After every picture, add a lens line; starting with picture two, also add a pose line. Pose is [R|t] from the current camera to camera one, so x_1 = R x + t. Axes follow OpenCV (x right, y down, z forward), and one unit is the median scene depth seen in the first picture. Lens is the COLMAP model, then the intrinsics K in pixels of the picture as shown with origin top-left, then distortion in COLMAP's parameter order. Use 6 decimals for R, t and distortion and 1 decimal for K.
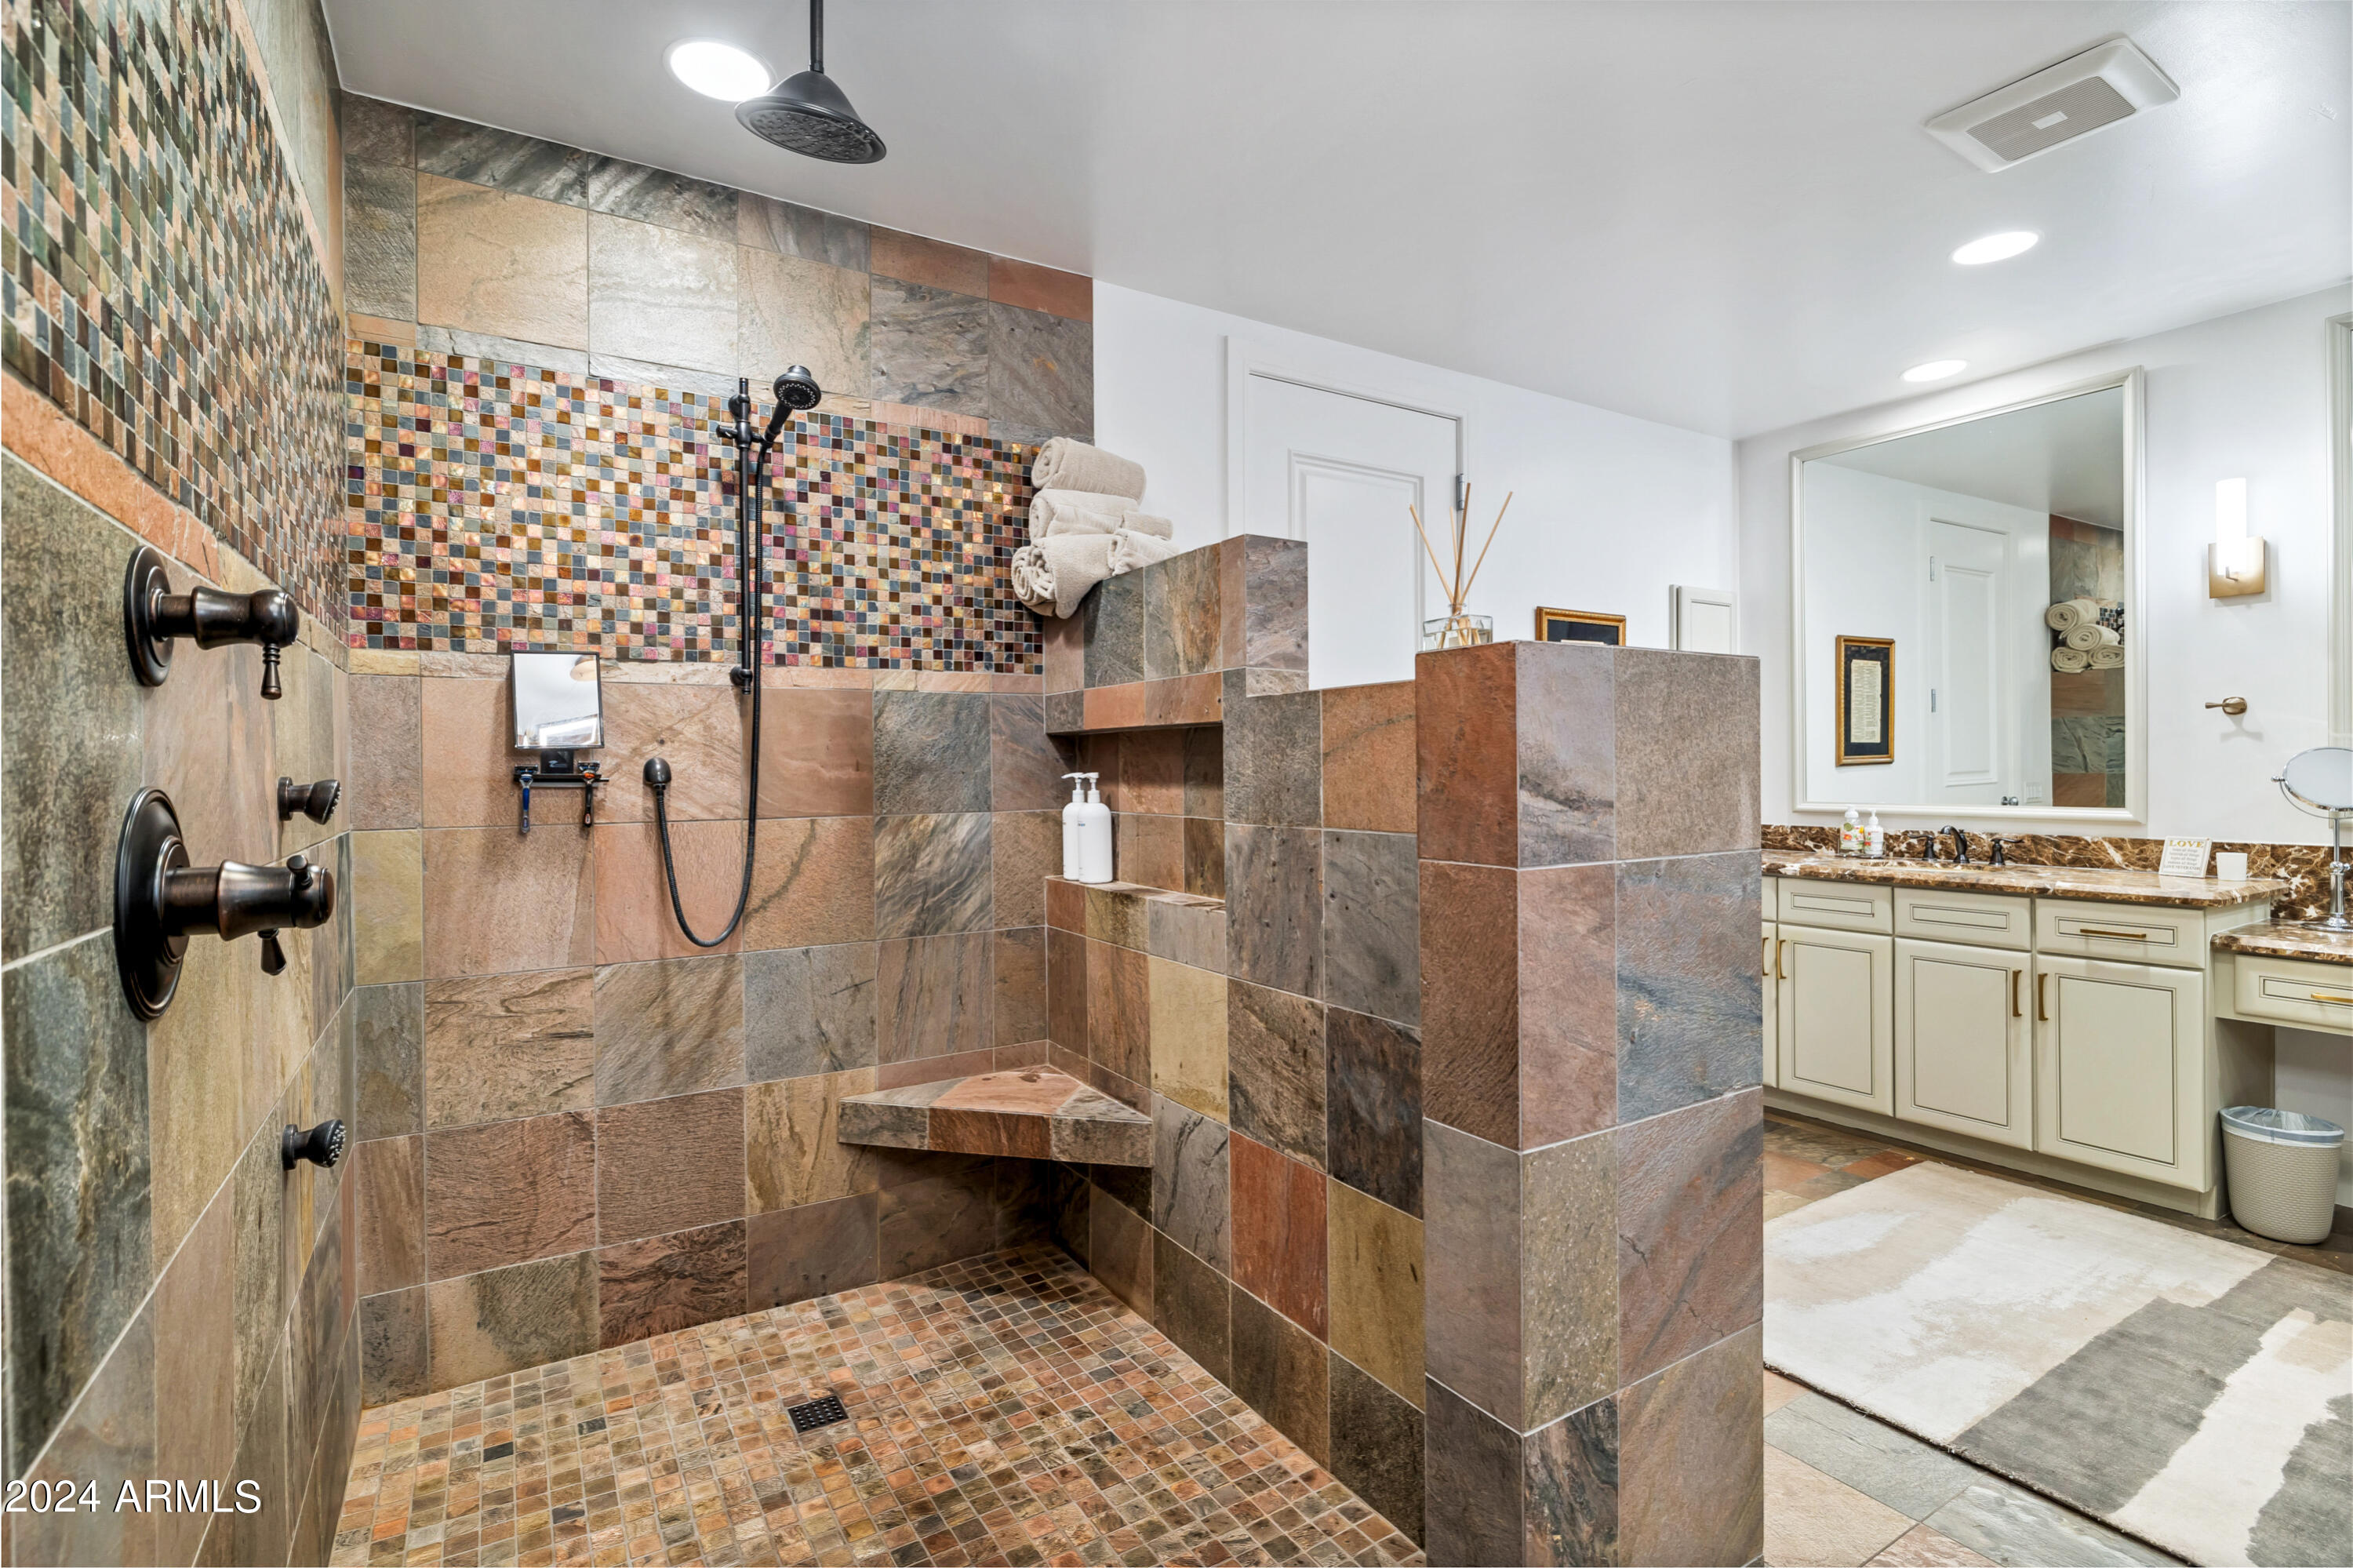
lens RADIAL K [[1109.9, 0, 1179.8], [0, 1109.9, 774.3], [0, 0, 1]] dist [-0.005657, -0.000265]
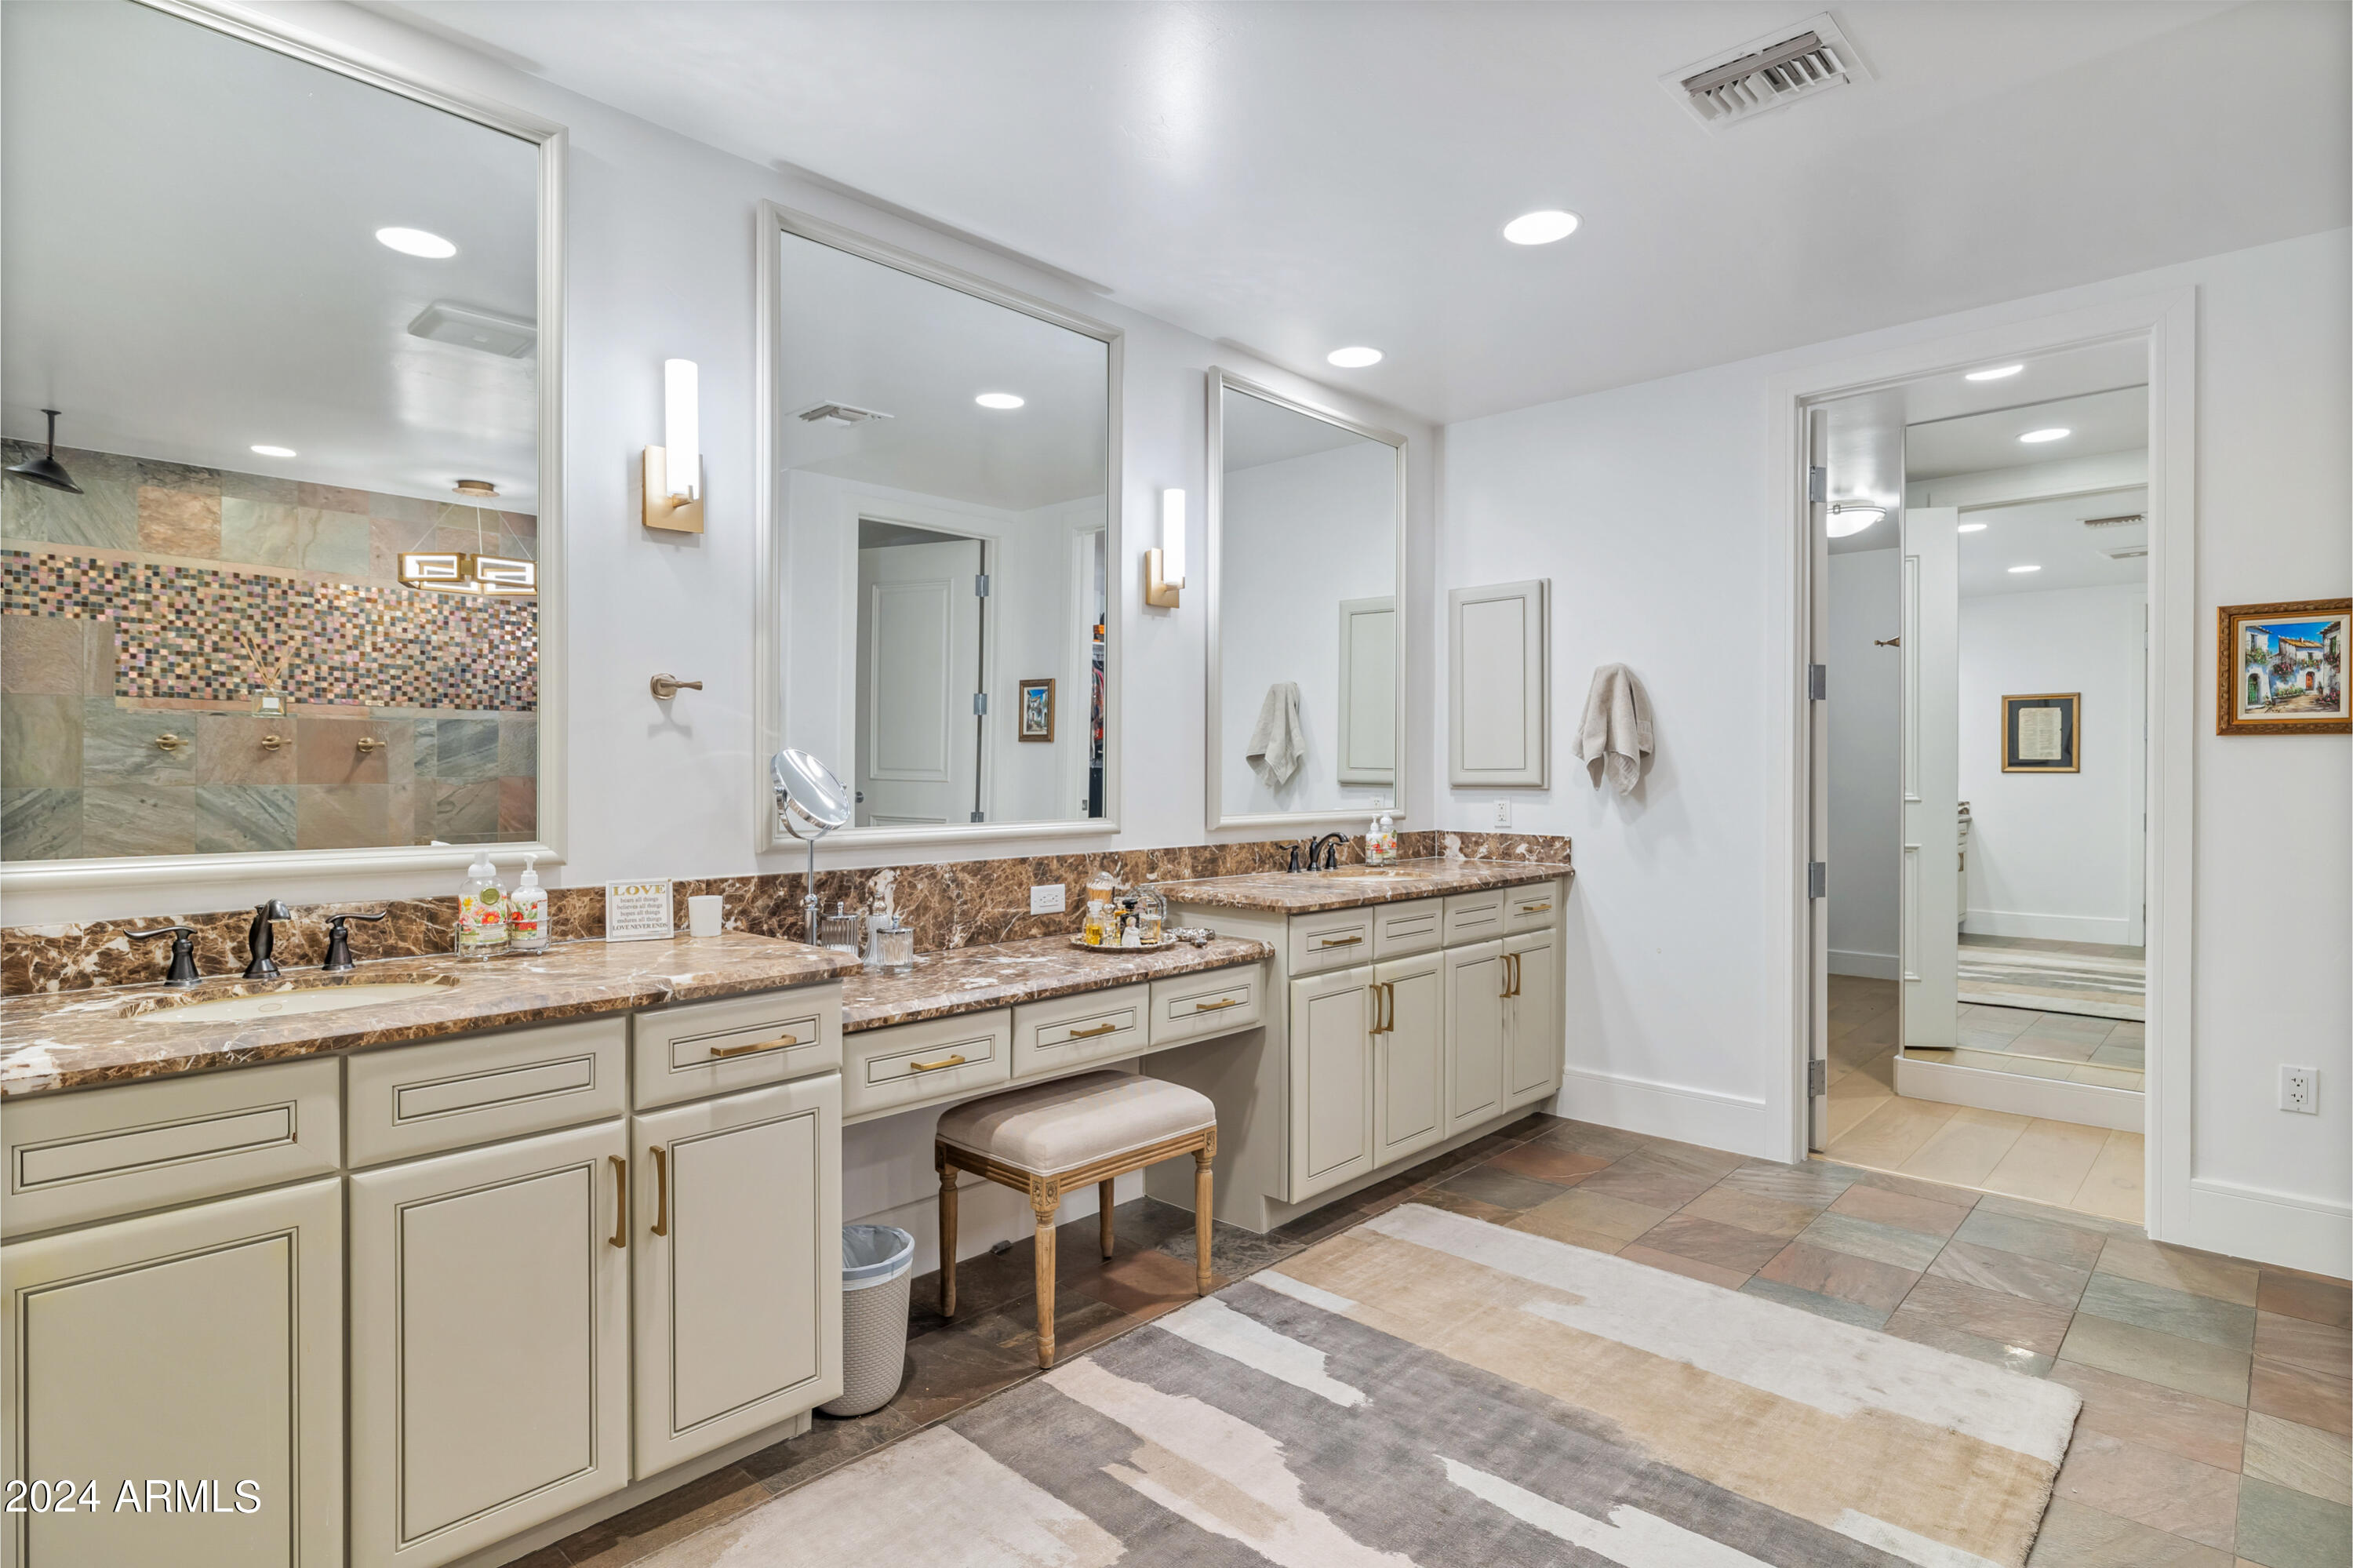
lens RADIAL K [[1222.4, 0, 1158.2], [0, 1222.4, 770.1], [0, 0, 1]] dist [0.005265, 0.000690]
pose [[-0.257035, 0.006741, 0.966379, 0.151194], [0.003670, 0.999975, -0.006000, -0.004296], [-0.966395, 0.002004, -0.257053, 1.097405]]
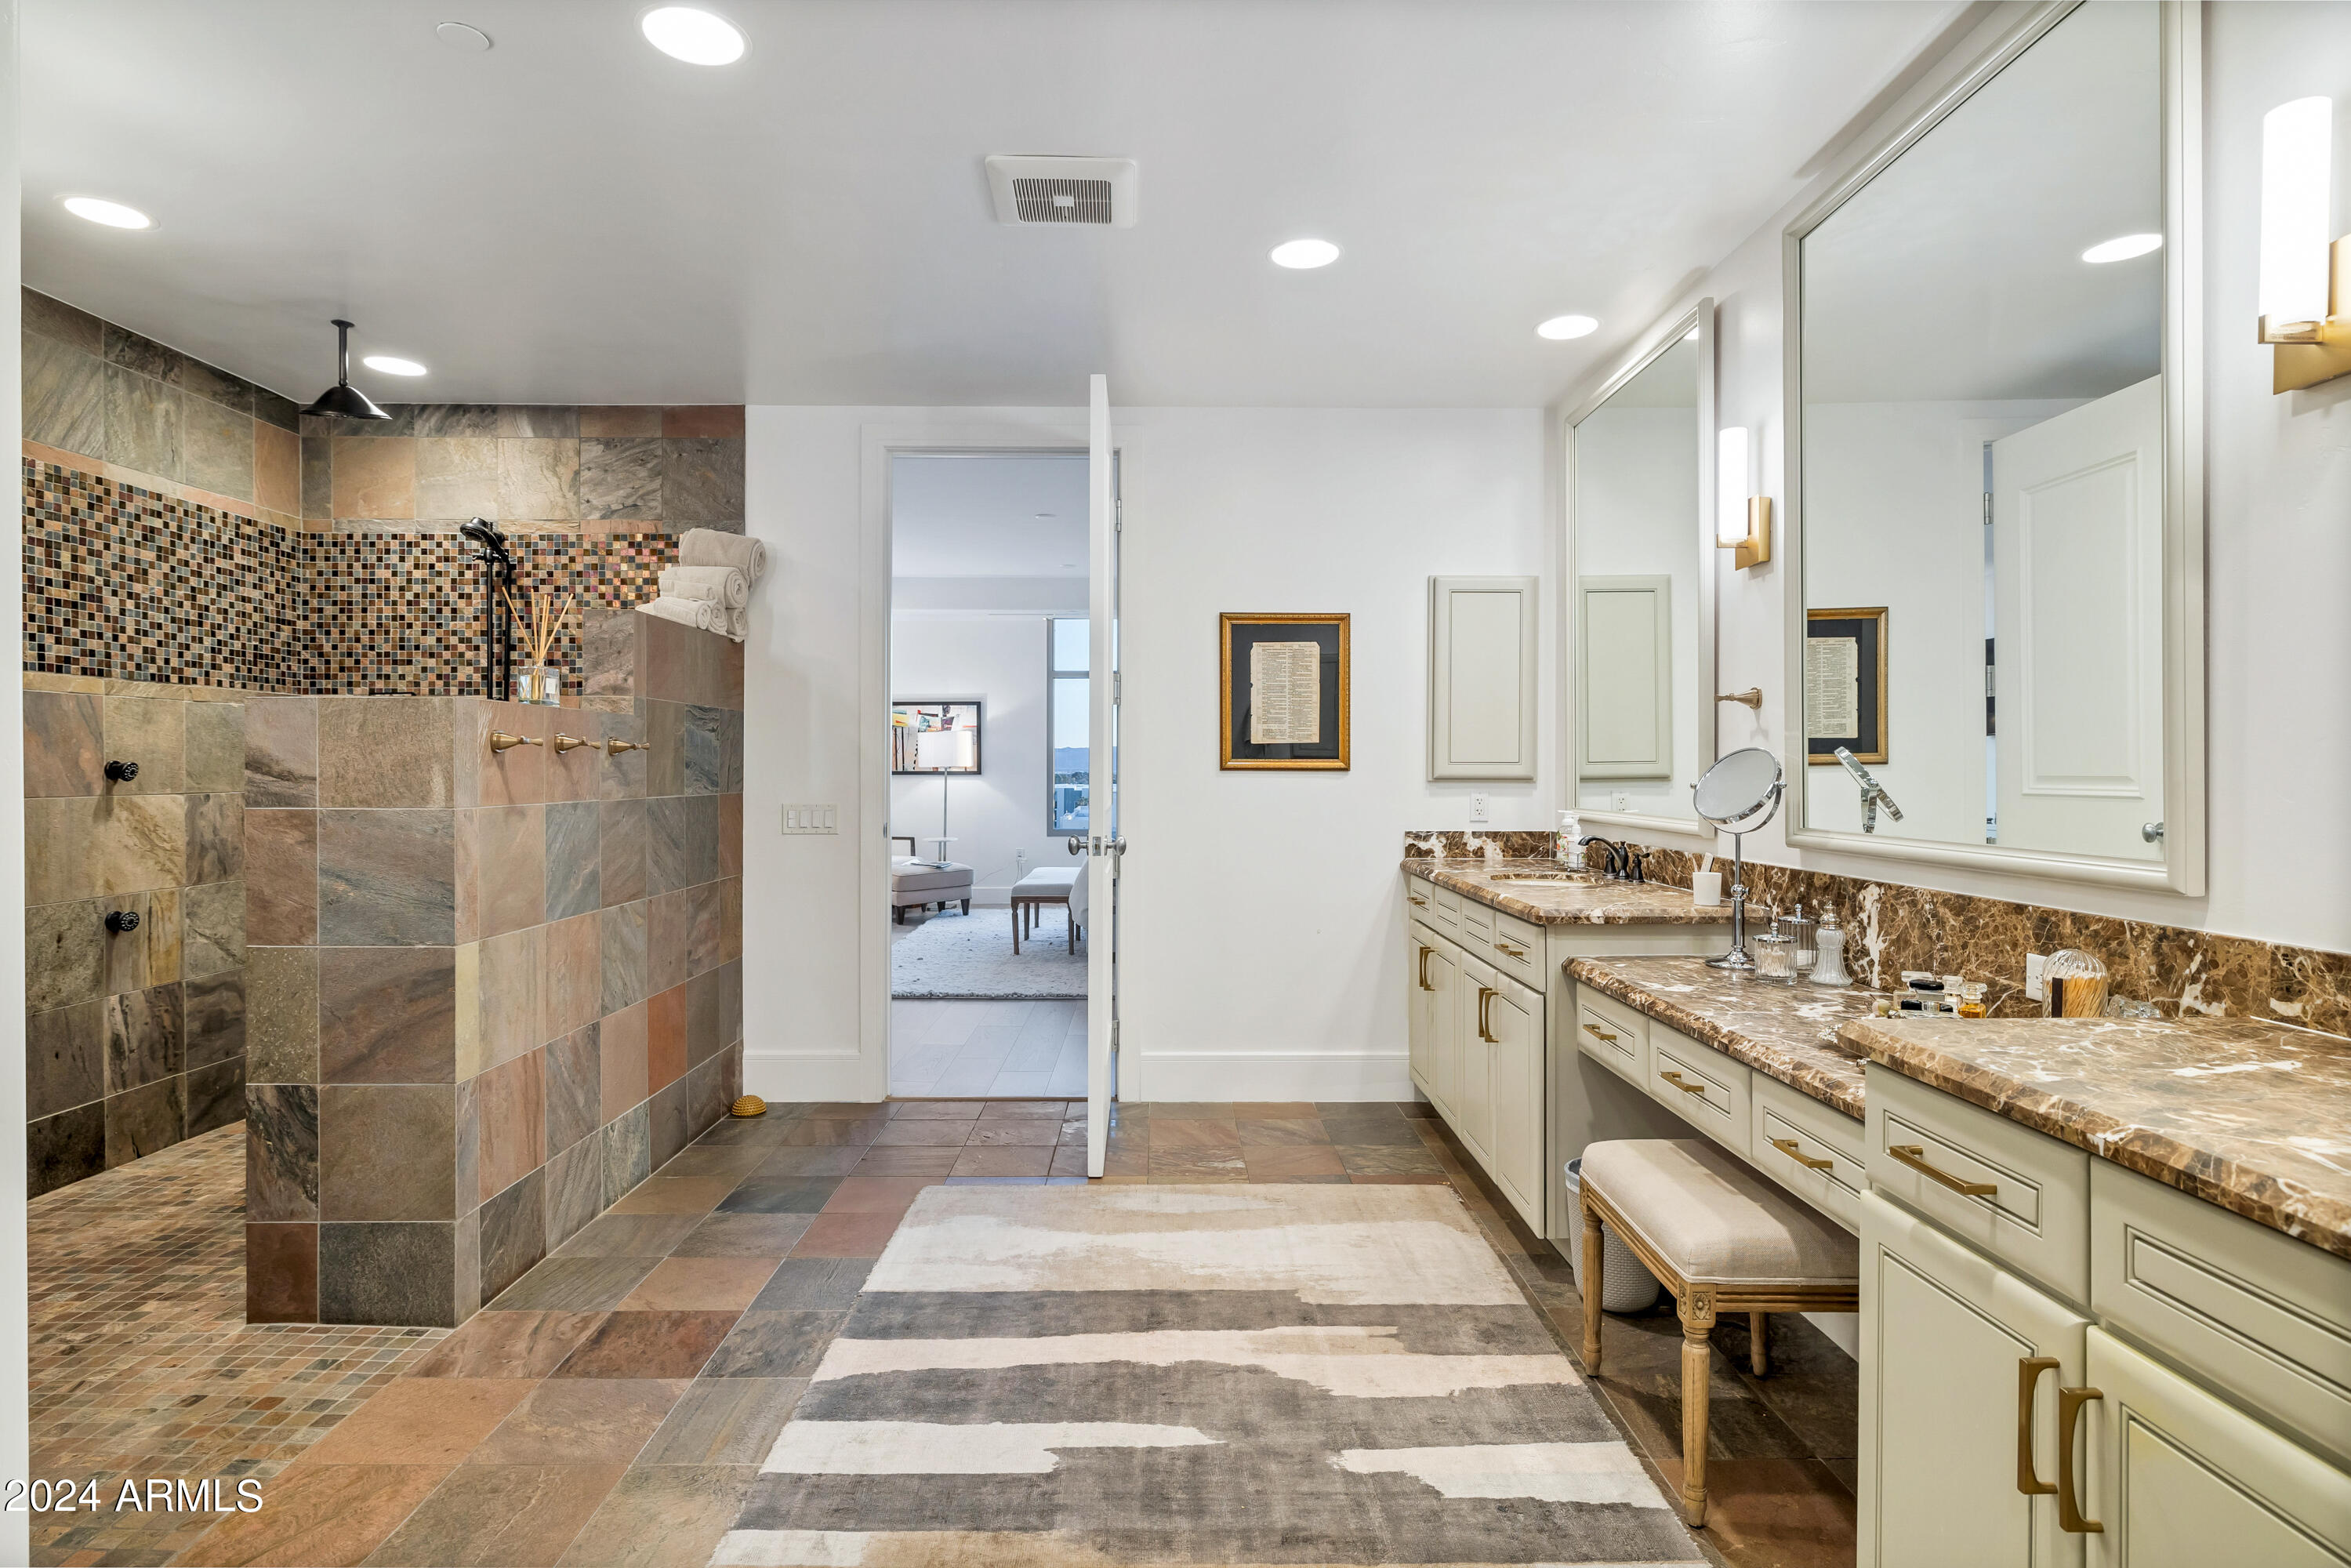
lens RADIAL K [[1221.4, 0, 1162.0], [0, 1221.4, 771.1], [0, 0, 1]] dist [0.005265, 0.000690]
pose [[0.852990, 0.011876, -0.521793, 1.293155], [-0.012216, 0.999921, 0.002789, -0.004748], [0.521785, 0.003995, 0.853068, -0.024378]]
